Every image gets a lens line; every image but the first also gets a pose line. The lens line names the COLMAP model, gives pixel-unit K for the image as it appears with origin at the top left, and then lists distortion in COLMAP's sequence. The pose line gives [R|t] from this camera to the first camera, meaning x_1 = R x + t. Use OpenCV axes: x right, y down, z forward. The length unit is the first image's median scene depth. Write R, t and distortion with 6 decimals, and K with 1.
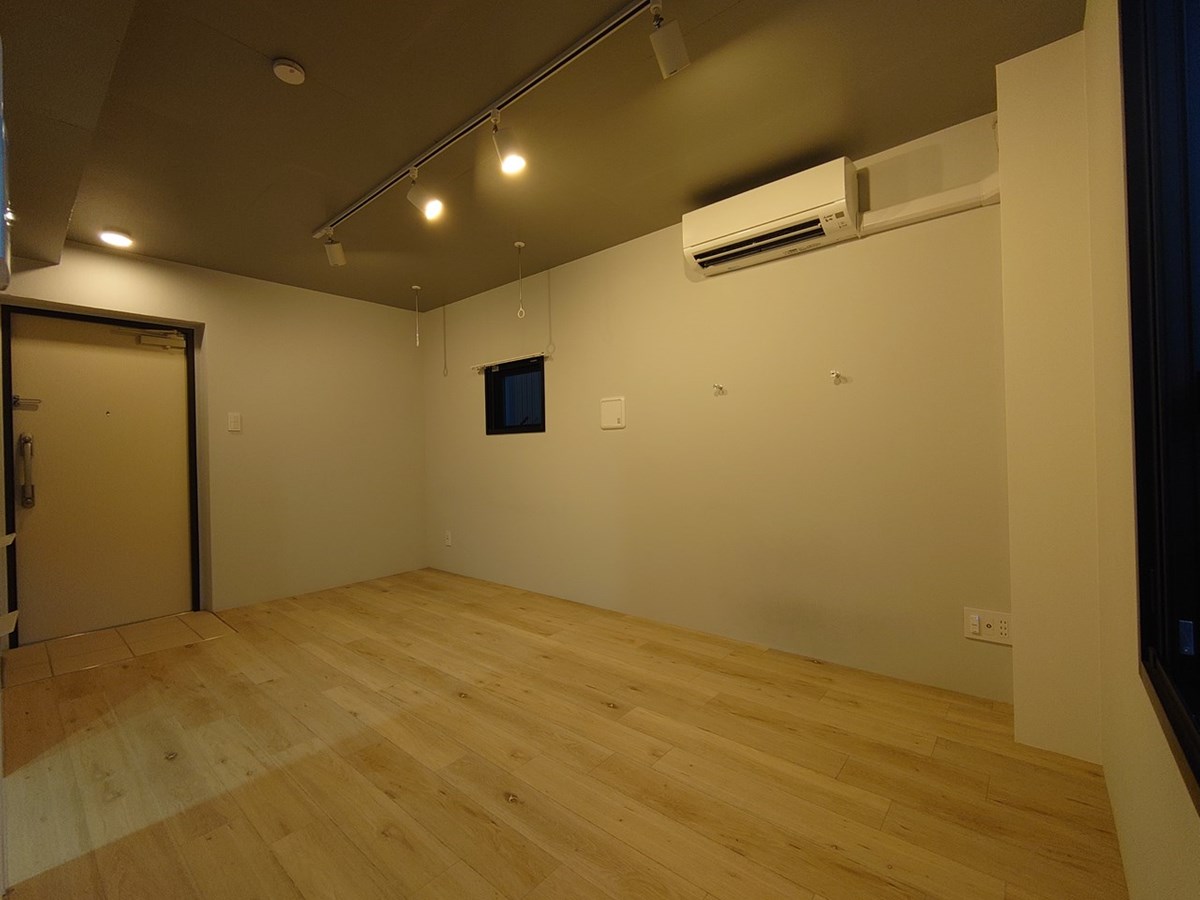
lens RADIAL K [[513.4, 0, 600.0], [0, 513.4, 450.0], [0, 0, 1]] dist [-0.019066, -0.000460]
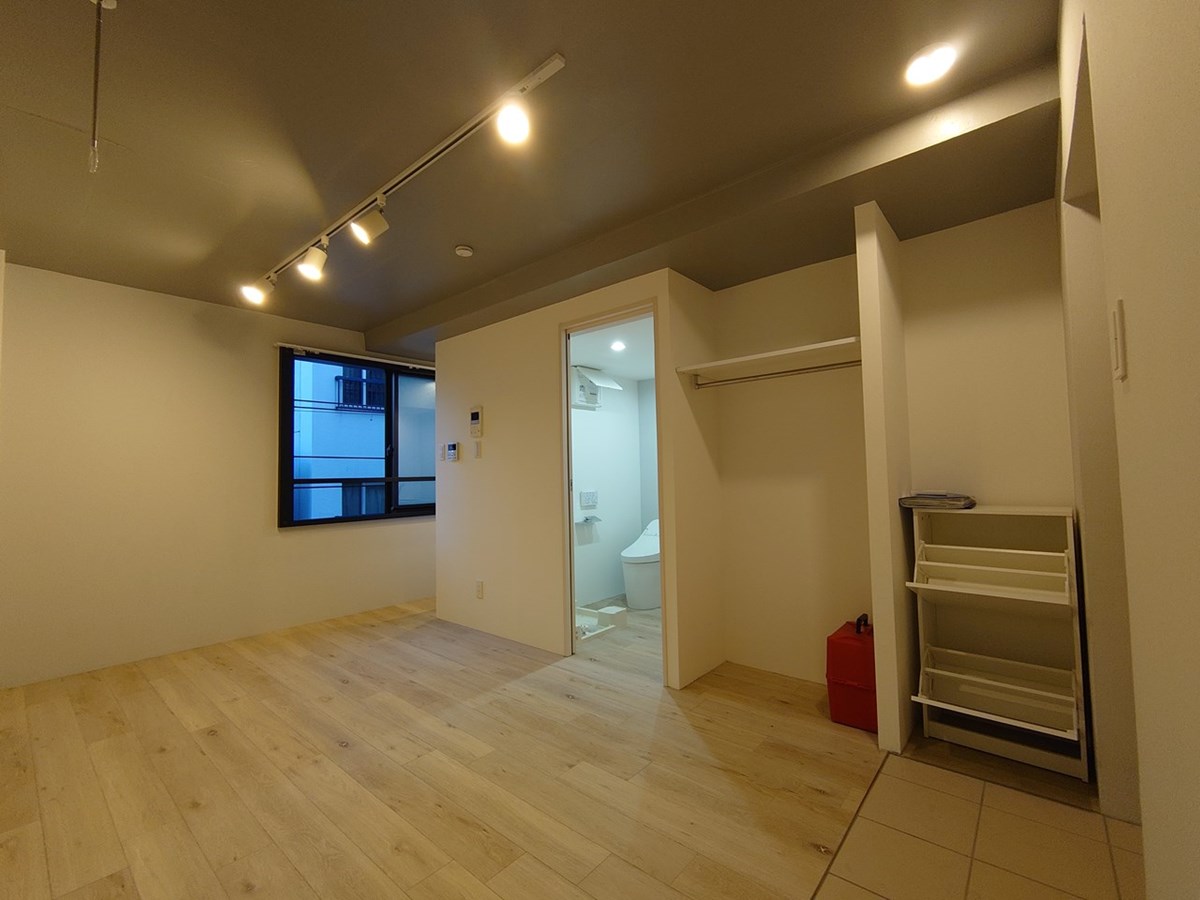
lens RADIAL K [[513.4, 0, 600.0], [0, 513.4, 450.0], [0, 0, 1]] dist [-0.019066, -0.000460]
pose [[-0.999234, 0.039026, -0.002751, -0.802346], [0.039111, 0.998157, -0.046408, -0.010849], [0.000934, -0.046480, -0.998919, 2.065947]]
